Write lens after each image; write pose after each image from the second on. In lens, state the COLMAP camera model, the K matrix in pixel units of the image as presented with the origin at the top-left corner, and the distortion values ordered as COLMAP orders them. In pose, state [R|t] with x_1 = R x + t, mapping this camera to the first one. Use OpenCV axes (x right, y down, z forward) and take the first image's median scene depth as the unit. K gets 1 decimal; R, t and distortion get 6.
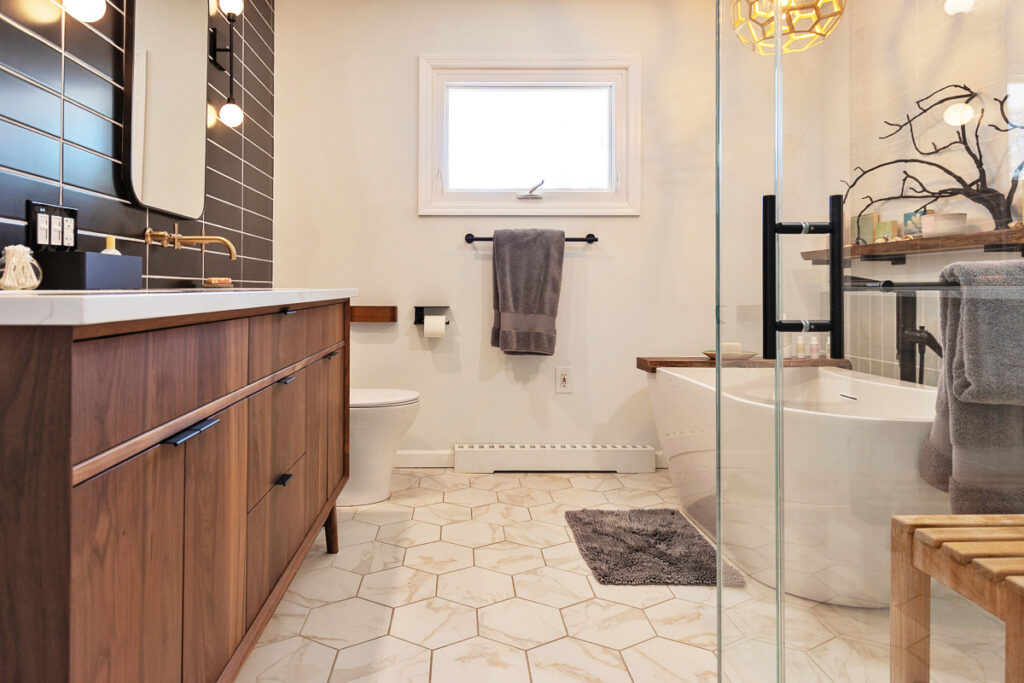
lens RADIAL K [[632.6, 0, 461.1], [0, 632.6, 291.8], [0, 0, 1]] dist [0.008132, -0.003086]
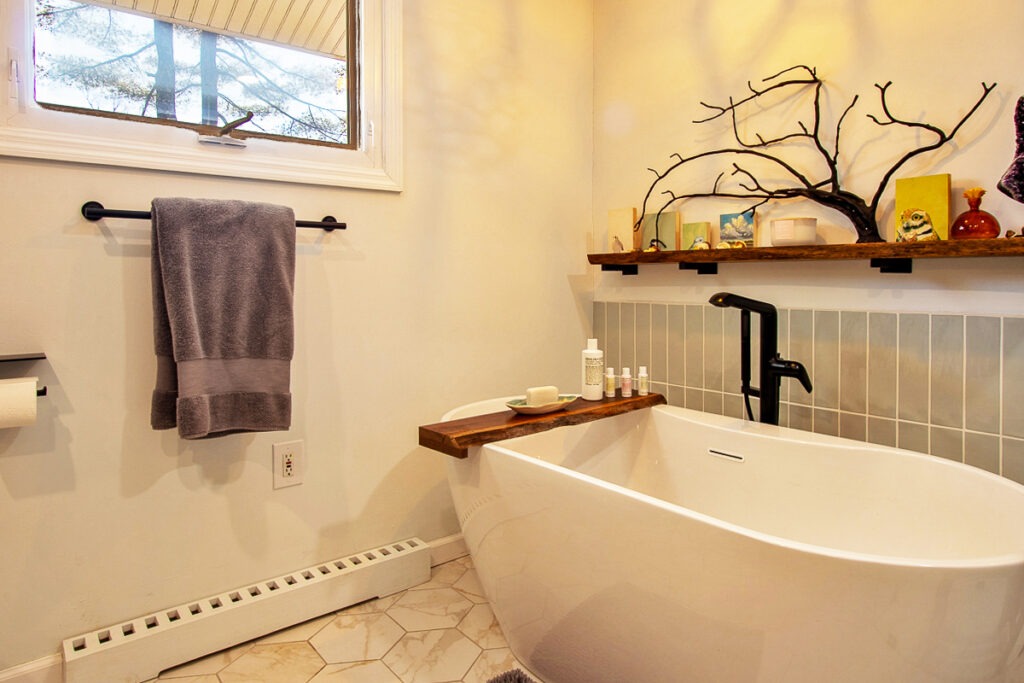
lens RADIAL K [[632.6, 0, 511.1], [0, 632.6, 285.6], [0, 0, 1]] dist [0.008132, -0.003086]
pose [[0.783035, -0.011431, 0.621873, -0.053178], [0.003037, 0.999889, 0.014556, -0.044799], [-0.621971, -0.009510, 0.782983, 0.553556]]
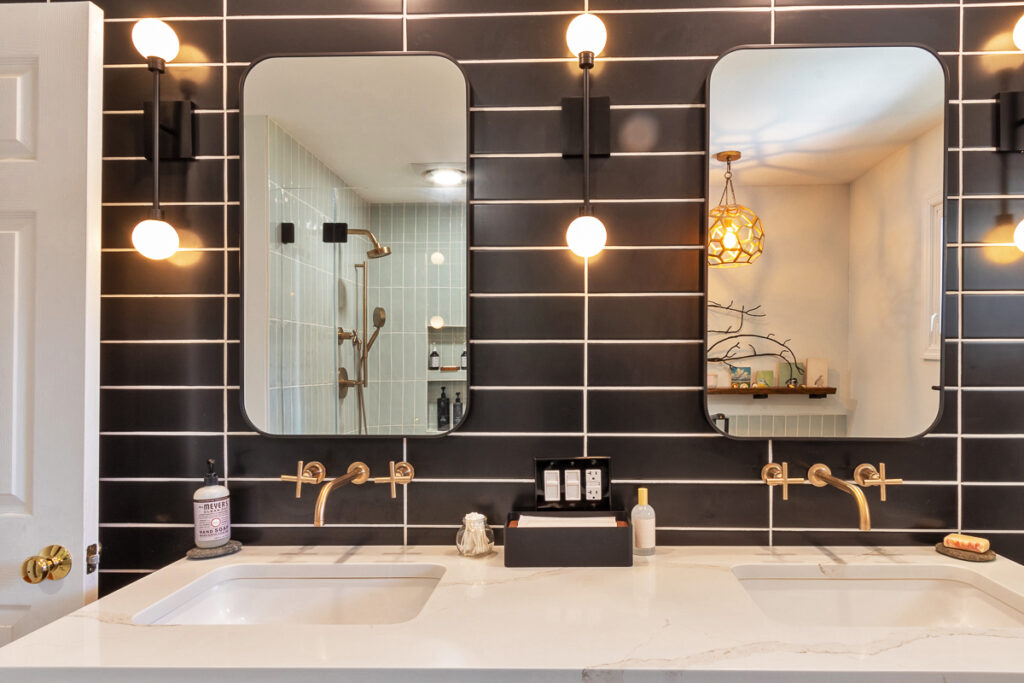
lens RADIAL K [[632.6, 0, 573.0], [0, 632.6, 356.4], [0, 0, 1]] dist [0.008132, -0.003086]
pose [[-0.019515, 0.010639, -0.999753, 0.200696], [0.001486, 0.999943, 0.010612, -0.191594], [0.999808, -0.001279, -0.019529, 0.651254]]
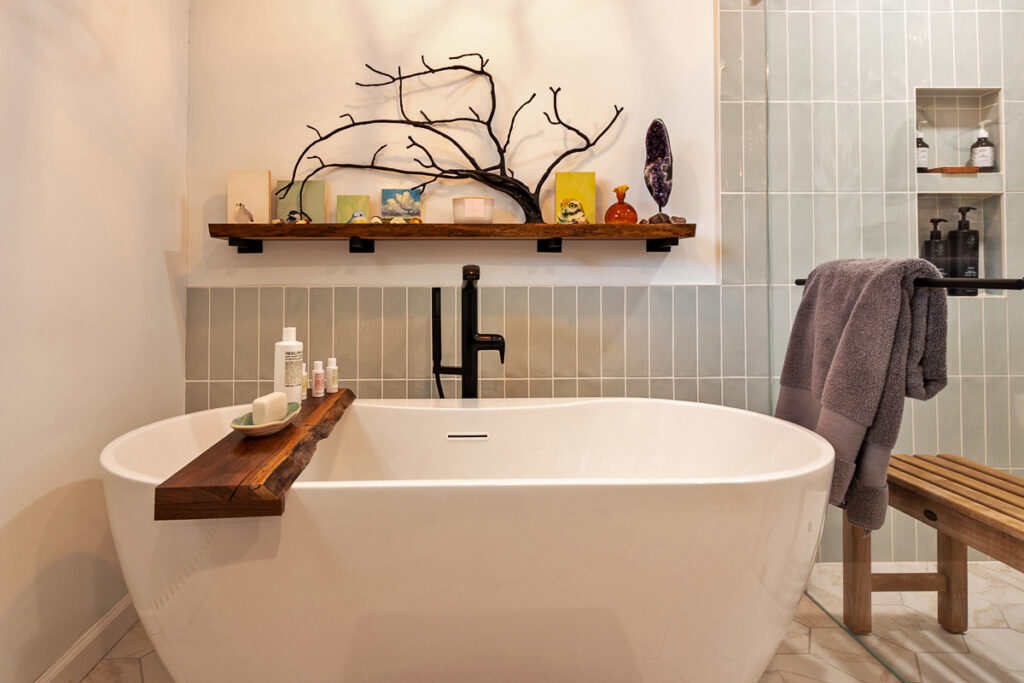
lens RADIAL K [[632.6, 0, 475.4], [0, 632.6, 267.8], [0, 0, 1]] dist [0.008132, -0.003086]
pose [[-0.021326, 0.022368, 0.999522, -0.101834], [0.002326, 0.999748, -0.022324, -0.007005], [-0.999770, 0.001849, -0.021373, 0.977939]]
